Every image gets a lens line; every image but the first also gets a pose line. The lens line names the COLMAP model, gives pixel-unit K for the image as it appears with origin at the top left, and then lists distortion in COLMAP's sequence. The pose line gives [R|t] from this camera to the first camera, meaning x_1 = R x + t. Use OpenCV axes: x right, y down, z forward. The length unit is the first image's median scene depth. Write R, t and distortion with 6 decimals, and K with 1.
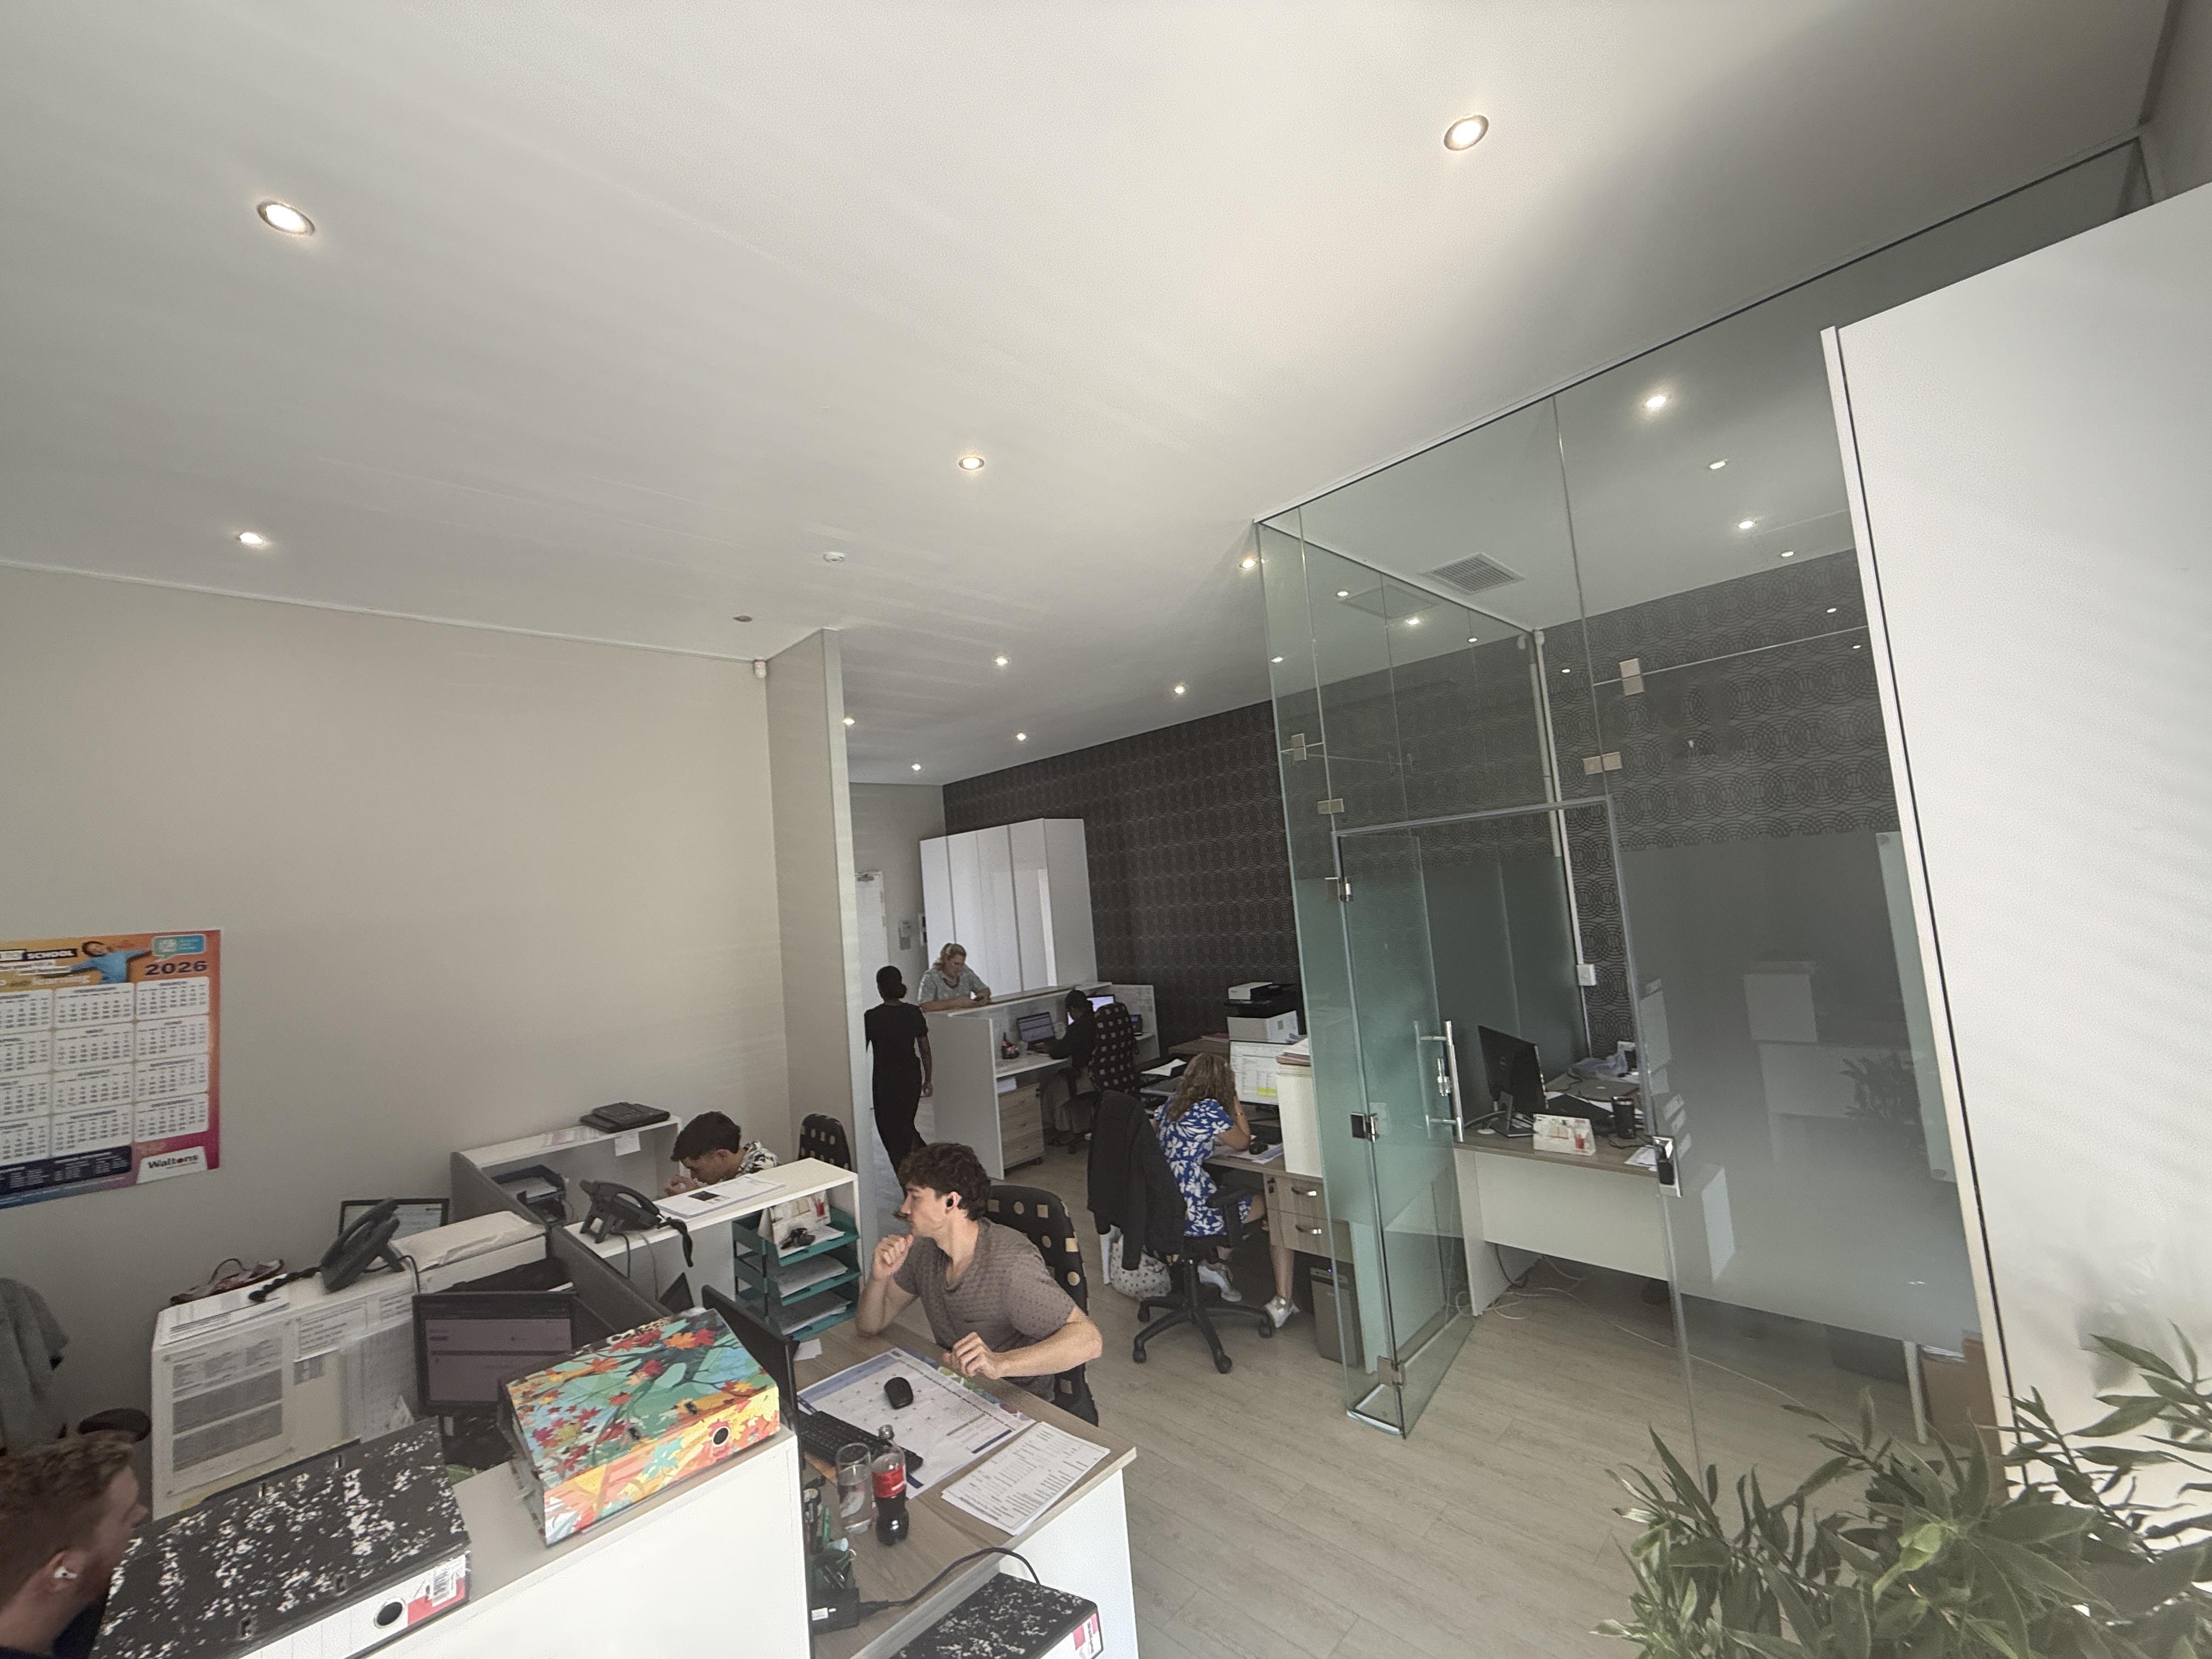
lens RADIAL K [[876.8, 0, 1105.8], [0, 876.8, 828.2], [0, 0, 1]] dist [-0.011591, 0.001404]
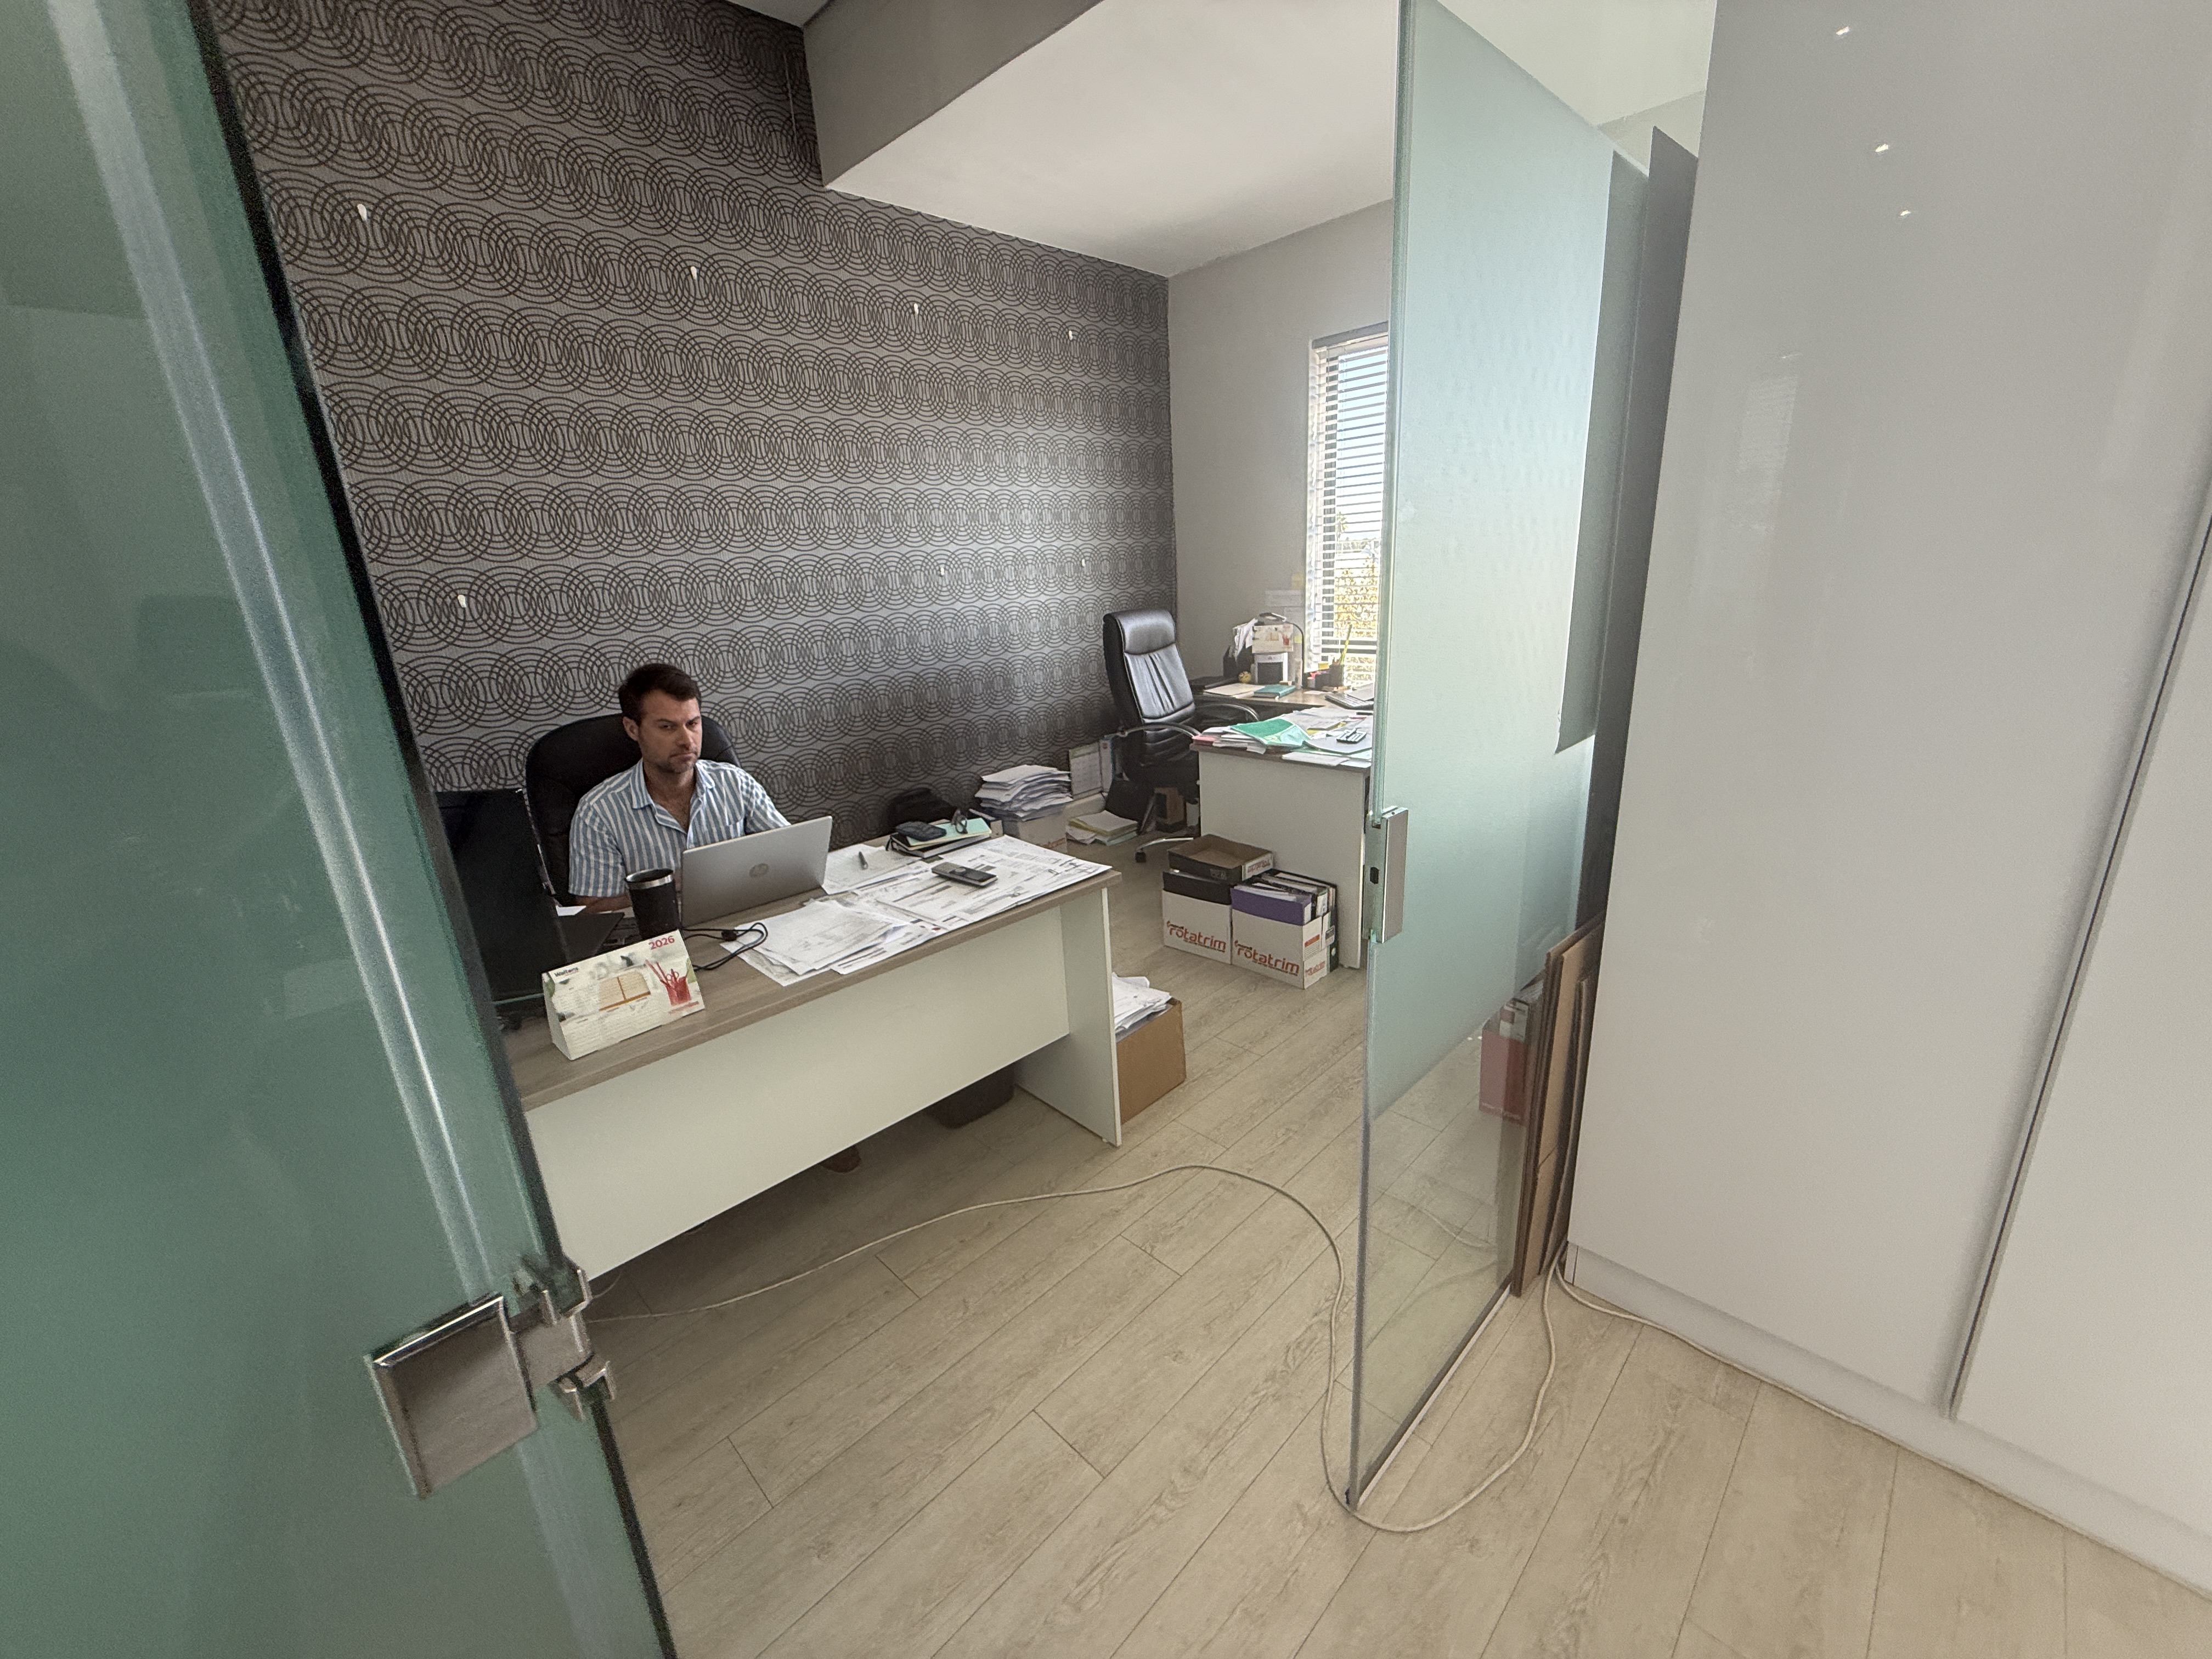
lens RADIAL K [[876.8, 0, 1106.5], [0, 876.8, 827.3], [0, 0, 1]] dist [-0.011591, 0.001404]
pose [[0.010418, -0.207148, 0.978254, 0.147206], [-0.028168, 0.977858, 0.207364, 0.187181], [-0.999549, -0.029715, 0.004353, 0.779235]]
